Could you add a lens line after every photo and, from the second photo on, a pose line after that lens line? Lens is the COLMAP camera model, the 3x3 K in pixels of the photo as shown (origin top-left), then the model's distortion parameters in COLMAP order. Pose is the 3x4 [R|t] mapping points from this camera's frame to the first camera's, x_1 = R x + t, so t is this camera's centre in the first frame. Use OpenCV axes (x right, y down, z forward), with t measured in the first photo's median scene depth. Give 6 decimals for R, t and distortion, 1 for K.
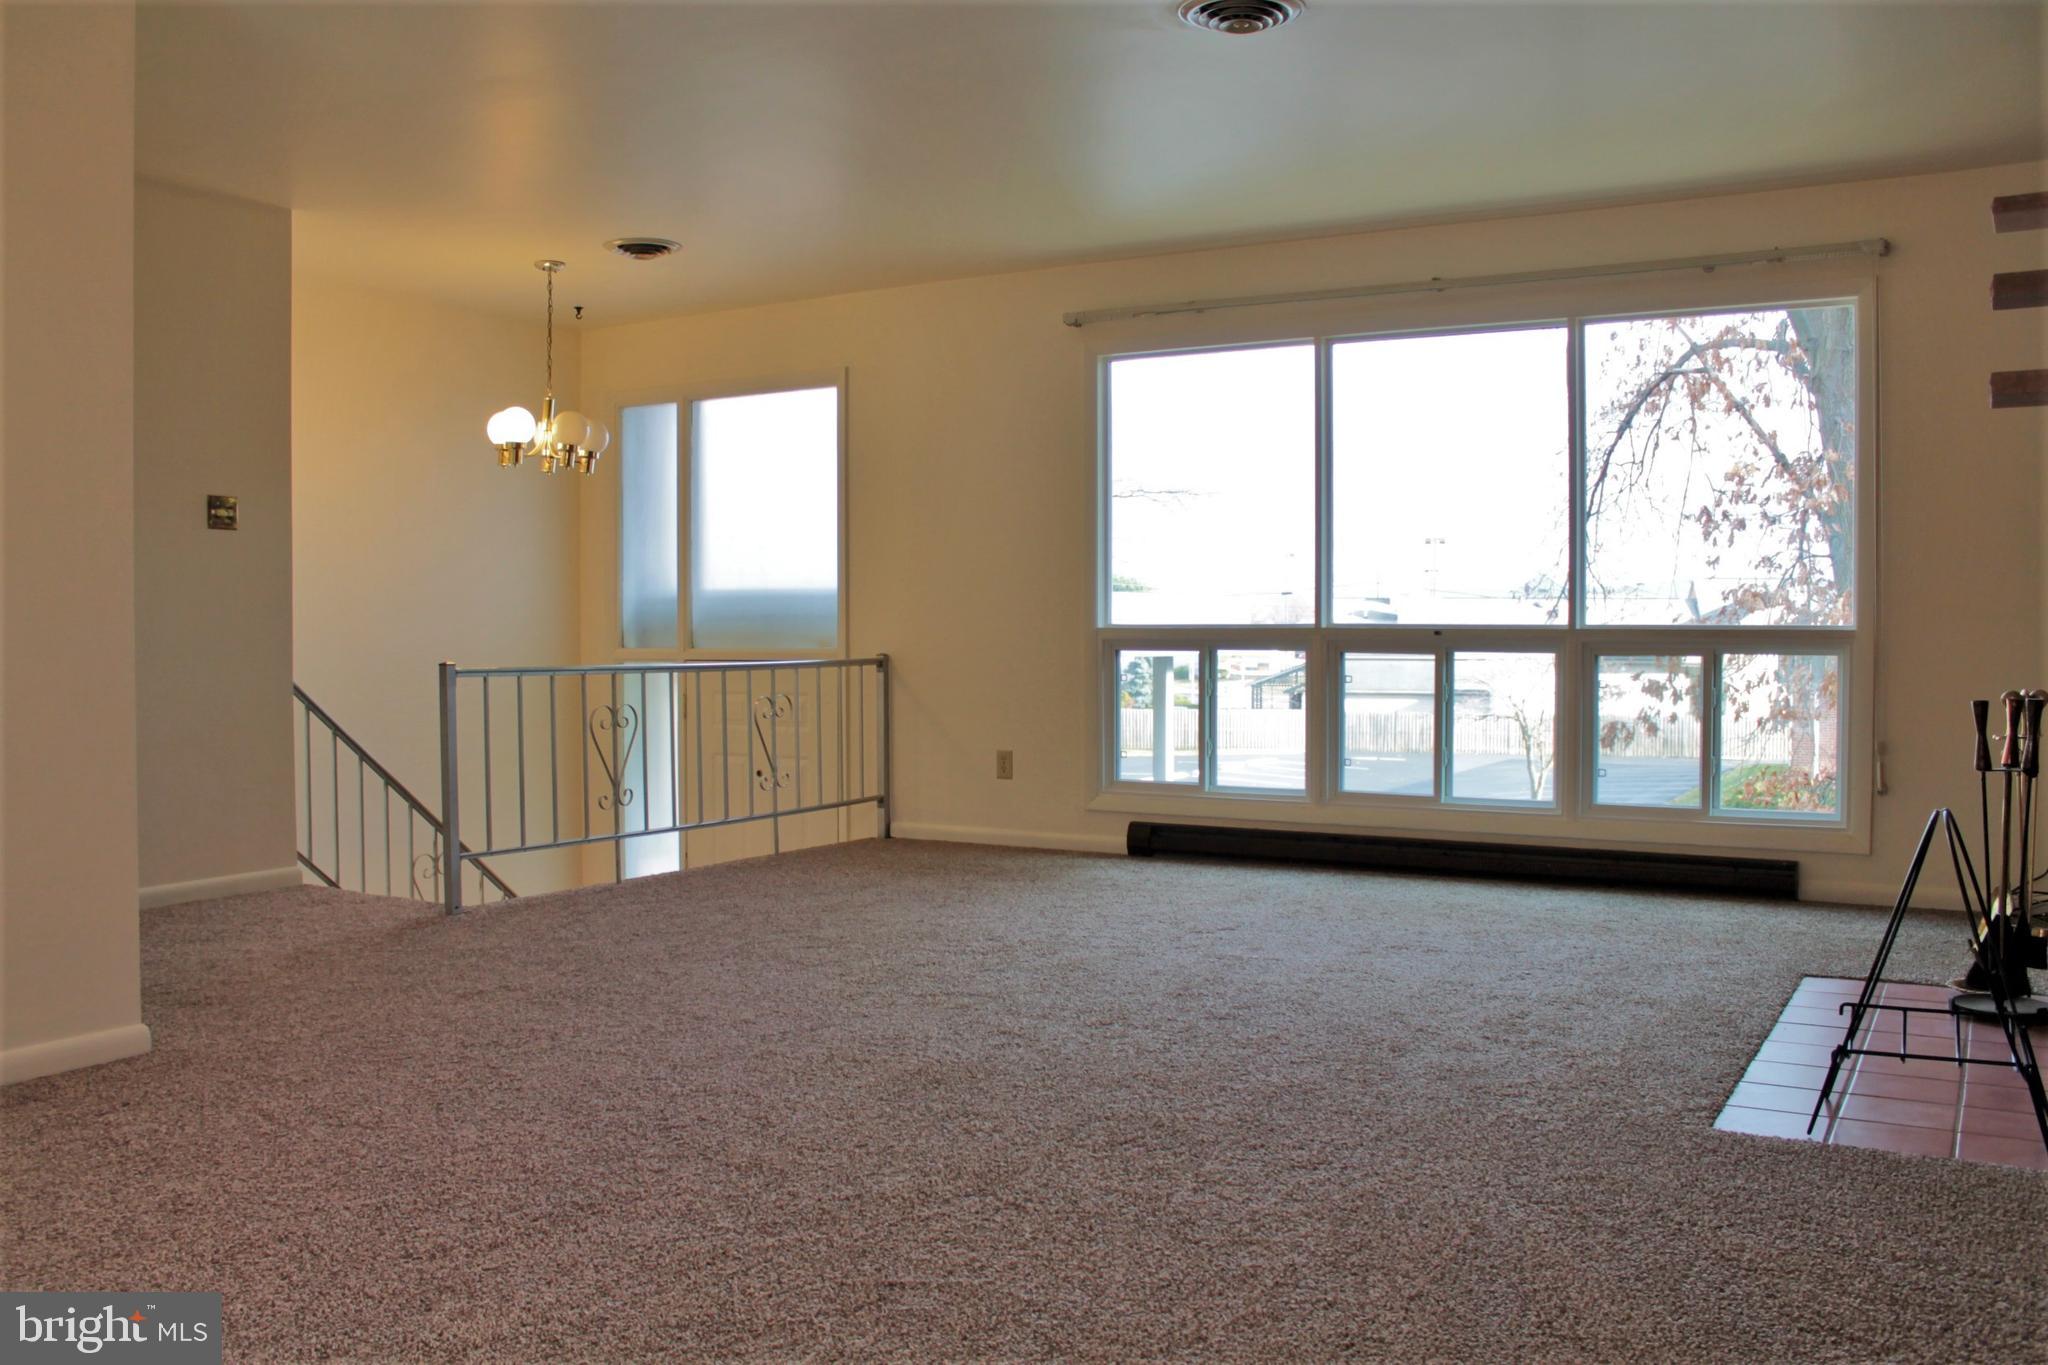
lens RADIAL K [[1719.2, 0, 1018.3], [0, 1719.2, 680.9], [0, 0, 1]] dist [-0.148056, 0.121994]
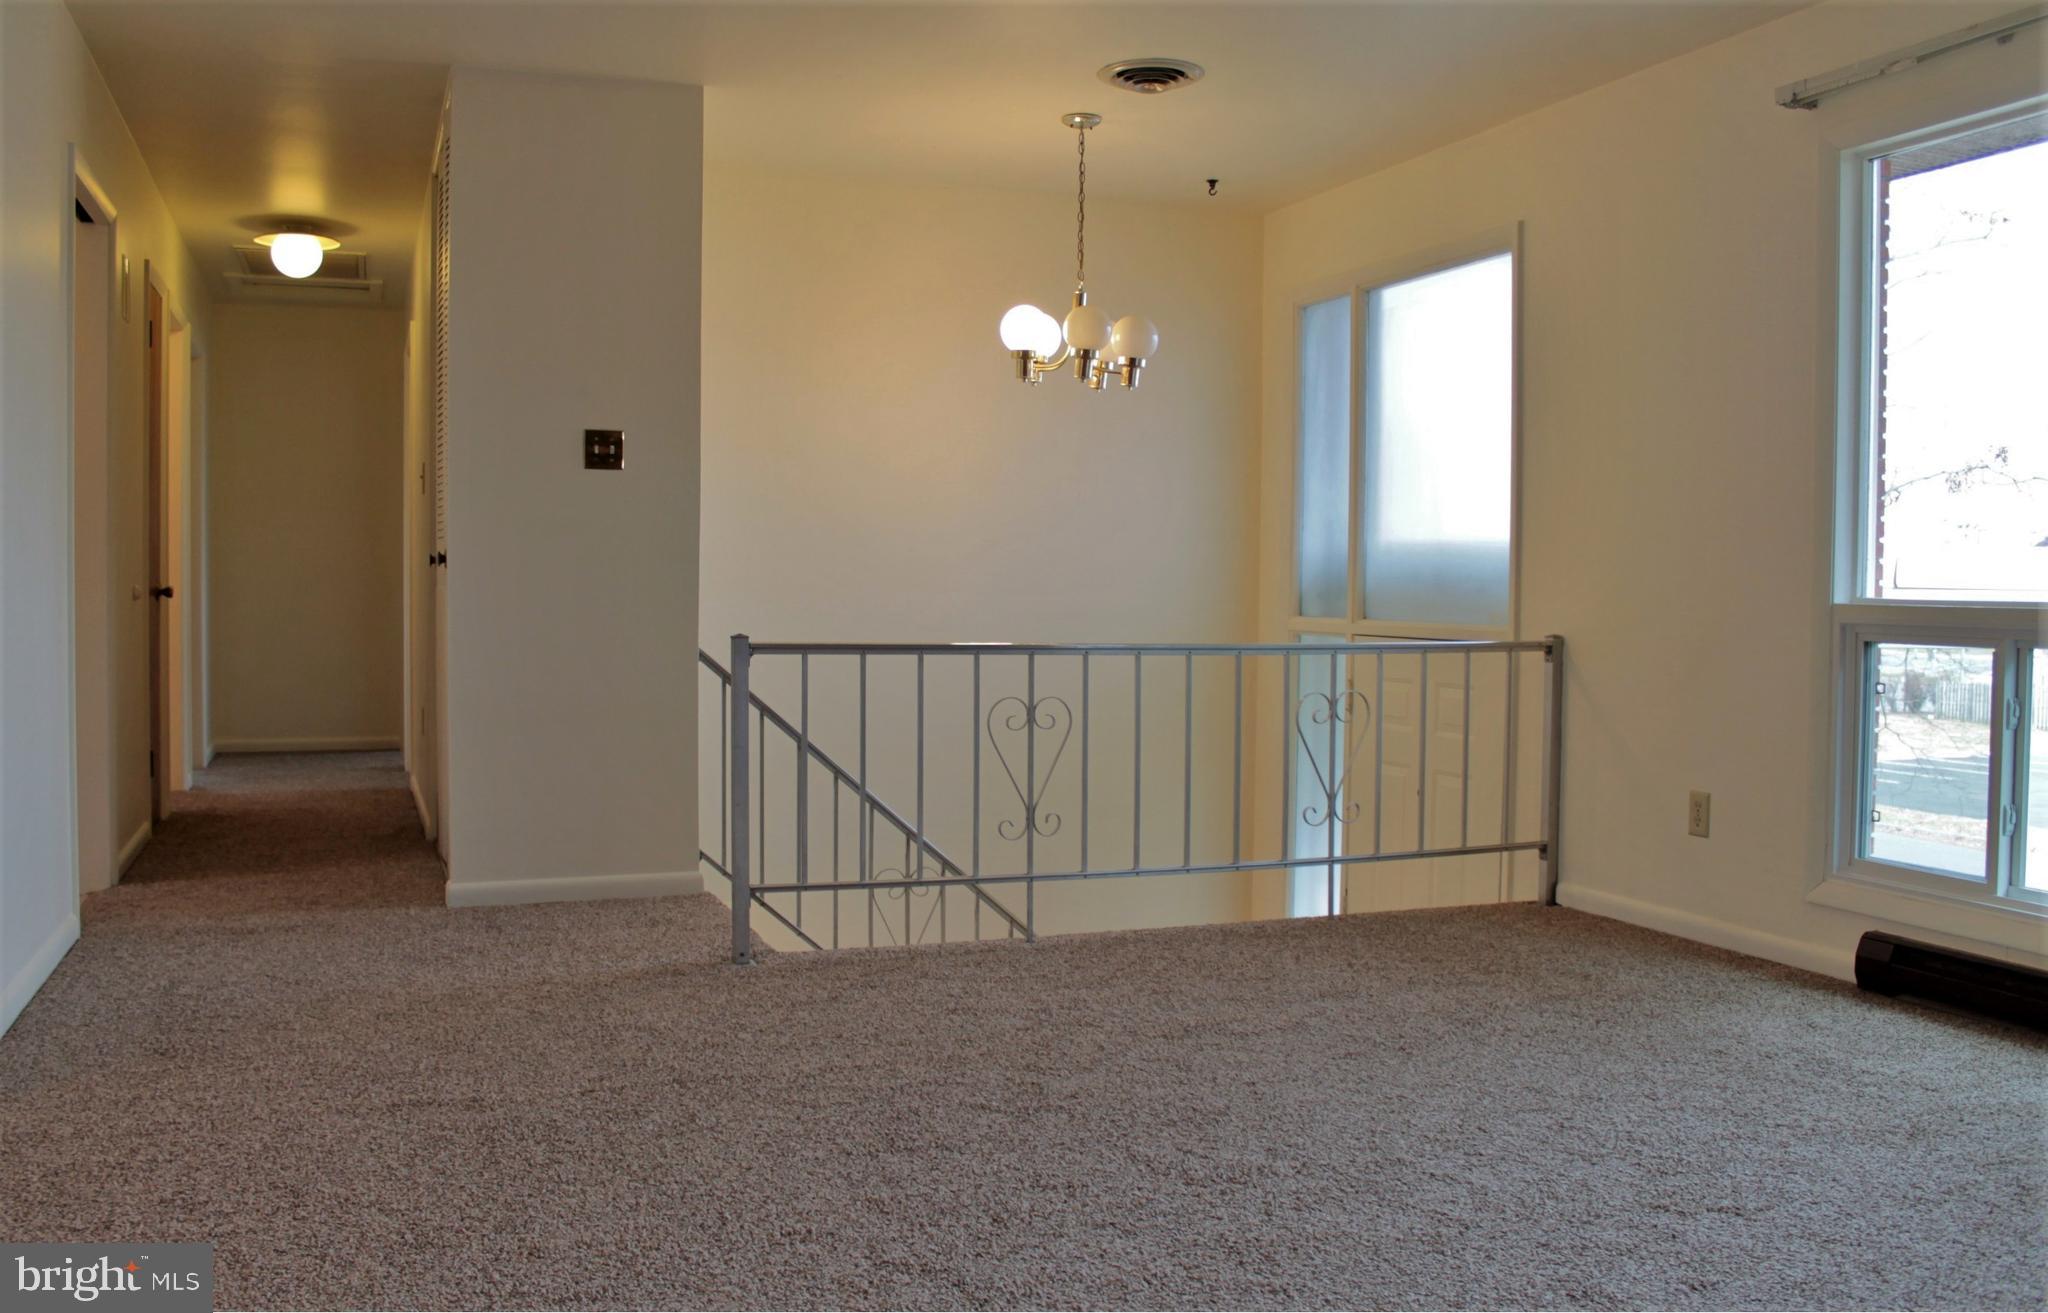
lens RADIAL K [[1768.2, 0, 1014.1], [0, 1768.2, 653.3], [0, 0, 1]] dist [-0.117663, 0.023856]
pose [[0.781727, 0.032967, -0.622749, 0.198816], [-0.030563, 0.999427, 0.014542, -0.013051], [0.622872, 0.007665, 0.782286, 0.347559]]
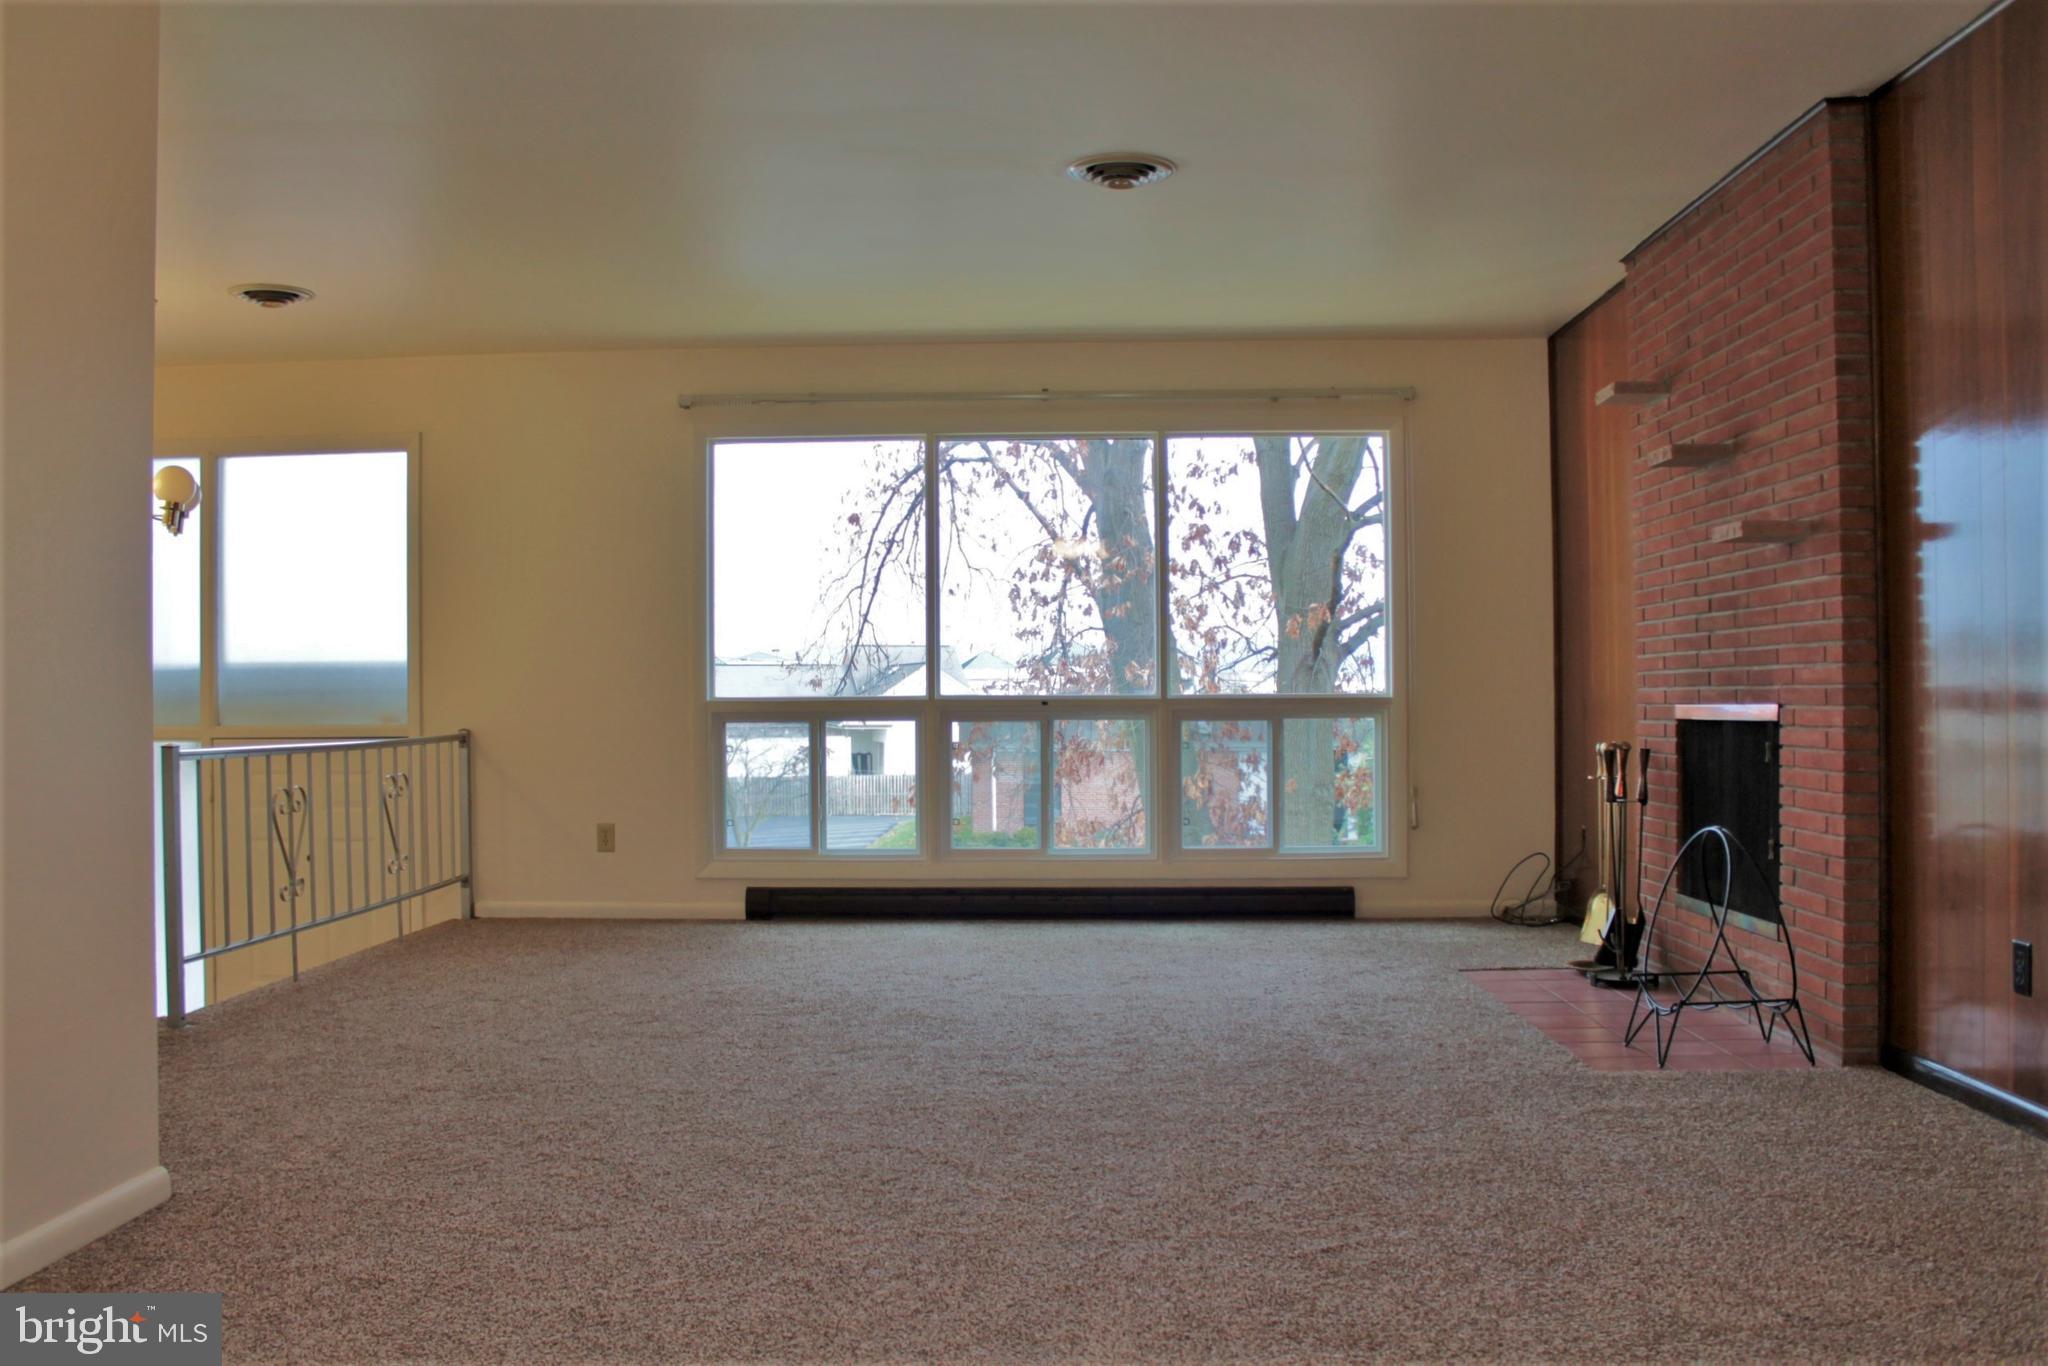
lens RADIAL K [[1719.2, 0, 1010.7], [0, 1719.2, 705.1], [0, 0, 1]] dist [-0.148056, 0.121994]
pose [[0.882635, -0.008095, 0.469990, -0.275458], [0.020670, 0.999553, -0.021603, -0.002552], [-0.469605, 0.028782, 0.882408, 0.007331]]
